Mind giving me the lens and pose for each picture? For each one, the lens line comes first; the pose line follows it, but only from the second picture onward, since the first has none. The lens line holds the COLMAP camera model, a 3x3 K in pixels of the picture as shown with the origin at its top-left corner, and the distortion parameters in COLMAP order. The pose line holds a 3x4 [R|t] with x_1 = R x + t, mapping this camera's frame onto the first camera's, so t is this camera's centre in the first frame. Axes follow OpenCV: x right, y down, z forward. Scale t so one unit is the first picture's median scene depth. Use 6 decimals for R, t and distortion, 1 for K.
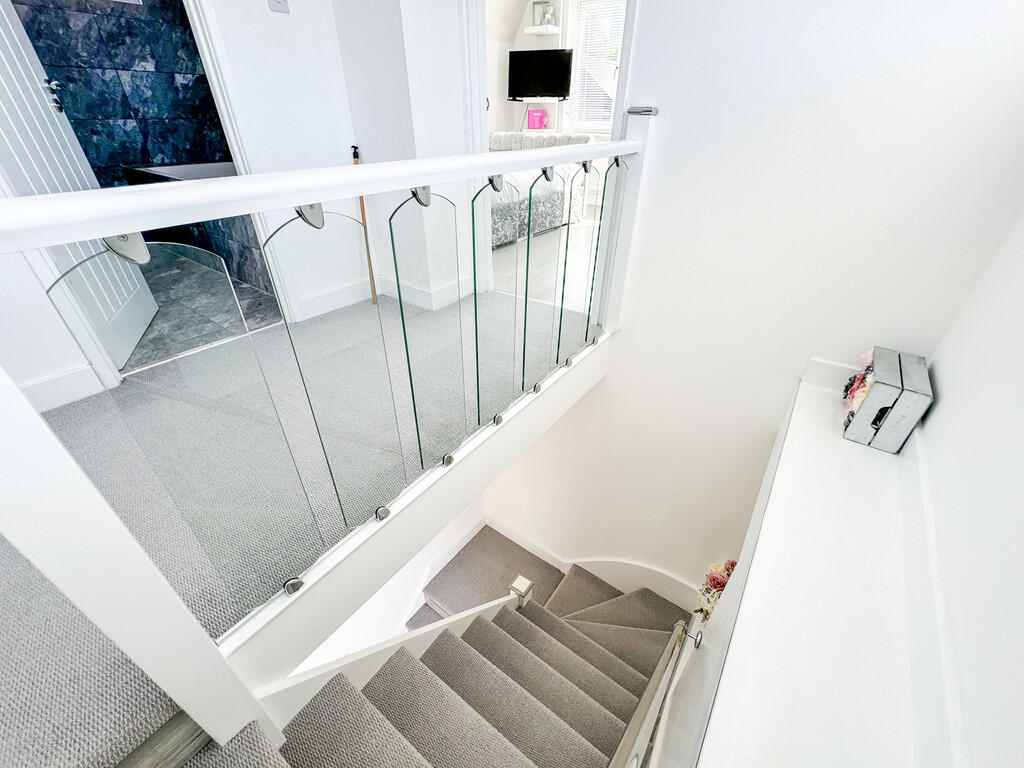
lens RADIAL K [[419.1, 0, 514.0], [0, 419.1, 383.1], [0, 0, 1]] dist [0.001051, -0.000097]
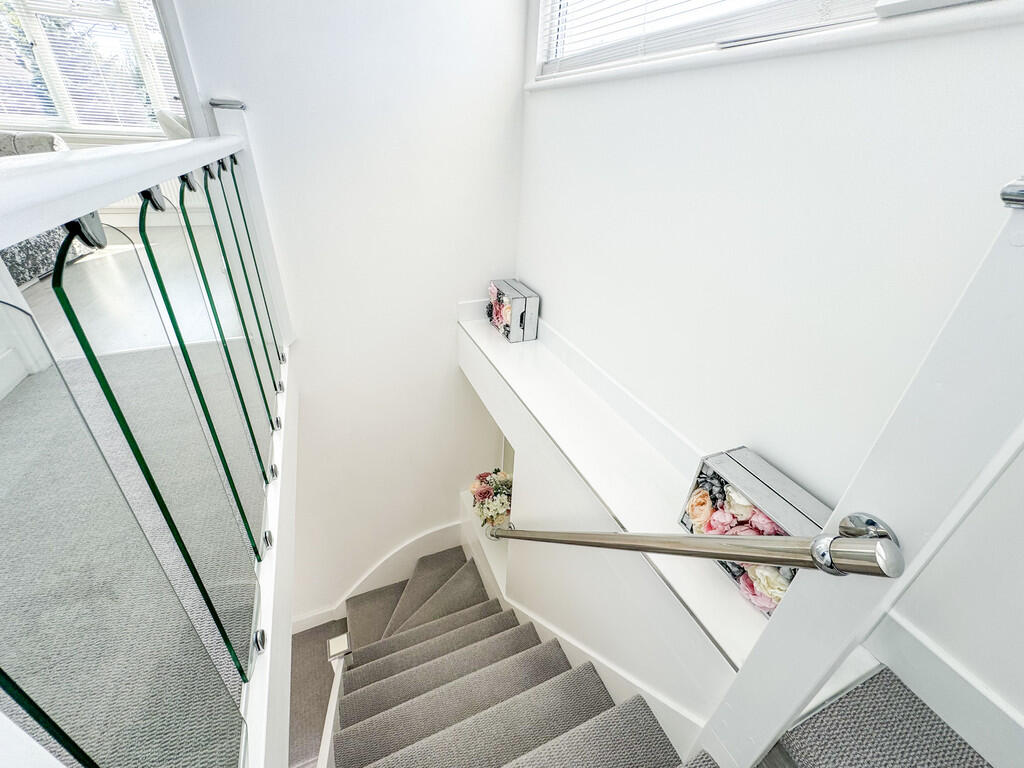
lens RADIAL K [[419.1, 0, 511.3], [0, 419.1, 383.7], [0, 0, 1]] dist [0.001051, -0.000097]
pose [[0.520939, -0.416776, 0.744930, -0.317894], [0.427396, 0.882780, 0.195017, -0.023663], [-0.738888, 0.216788, 0.638003, 0.092217]]
